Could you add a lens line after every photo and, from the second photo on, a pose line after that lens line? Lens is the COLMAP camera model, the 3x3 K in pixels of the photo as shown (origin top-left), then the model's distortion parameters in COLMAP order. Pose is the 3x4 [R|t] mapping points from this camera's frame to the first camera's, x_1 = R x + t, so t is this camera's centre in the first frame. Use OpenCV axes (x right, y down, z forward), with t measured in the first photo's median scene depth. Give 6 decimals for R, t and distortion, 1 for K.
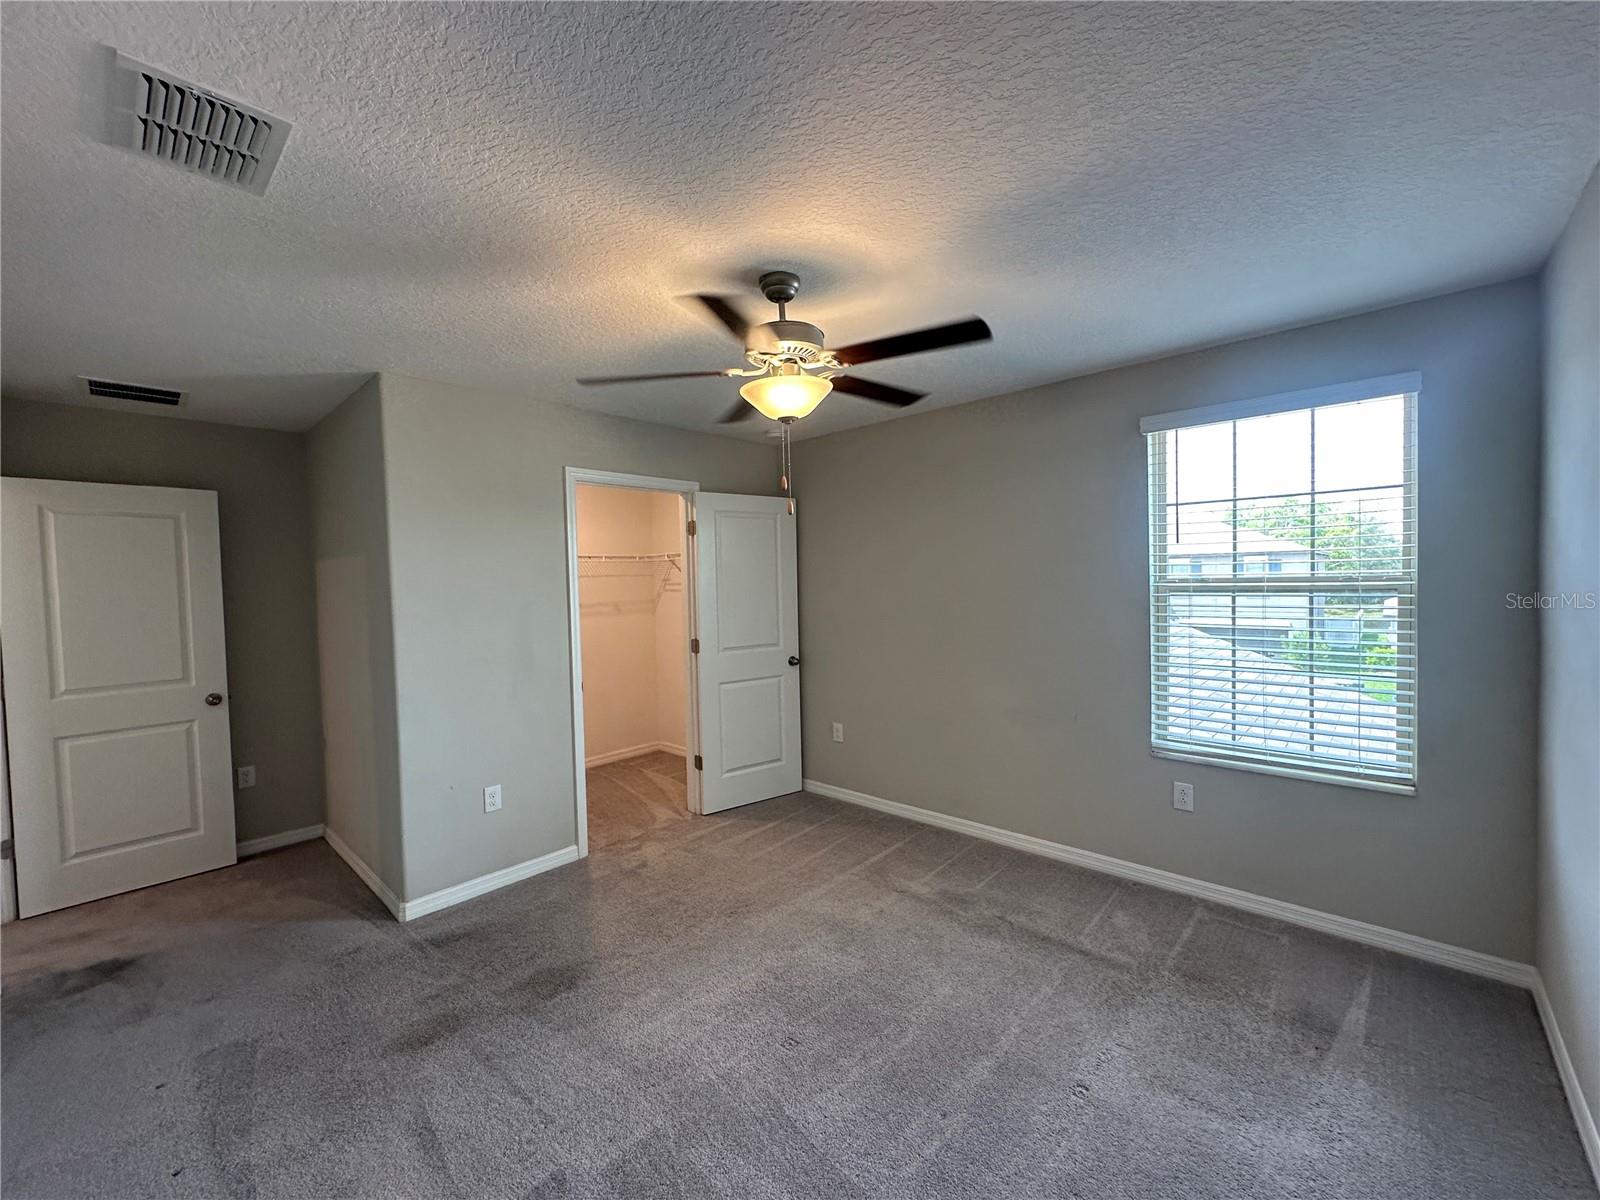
lens RADIAL K [[641.6, 0, 799.4], [0, 641.6, 605.8], [0, 0, 1]] dist [-0.003931, 0.000623]
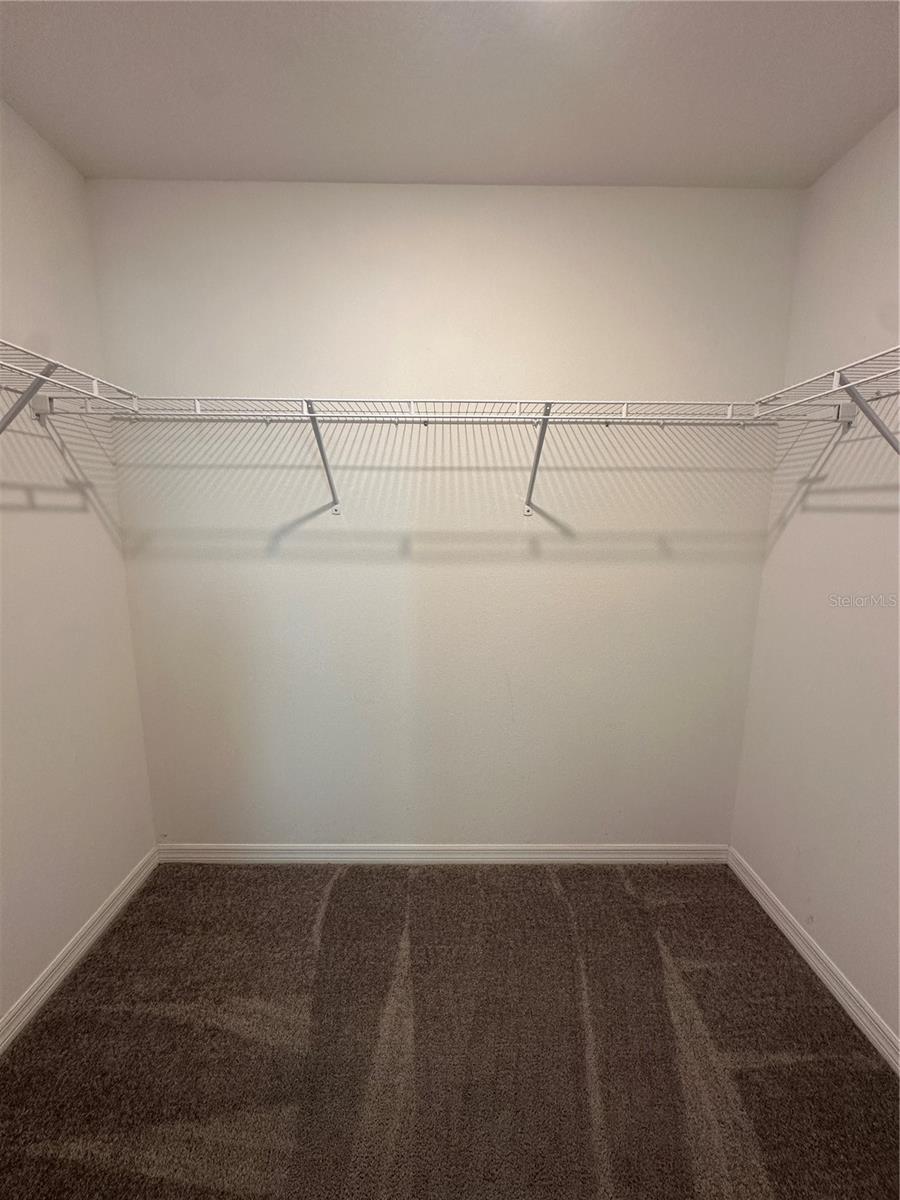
lens RADIAL K [[481.2, 0, 448.4], [0, 481.2, 605.7], [0, 0, 1]] dist [-0.003931, 0.000623]
pose [[0.692518, 0.152787, -0.705035, -0.147838], [-0.053617, 0.985513, 0.160904, -0.001297], [0.719405, -0.073627, 0.690677, 0.656243]]
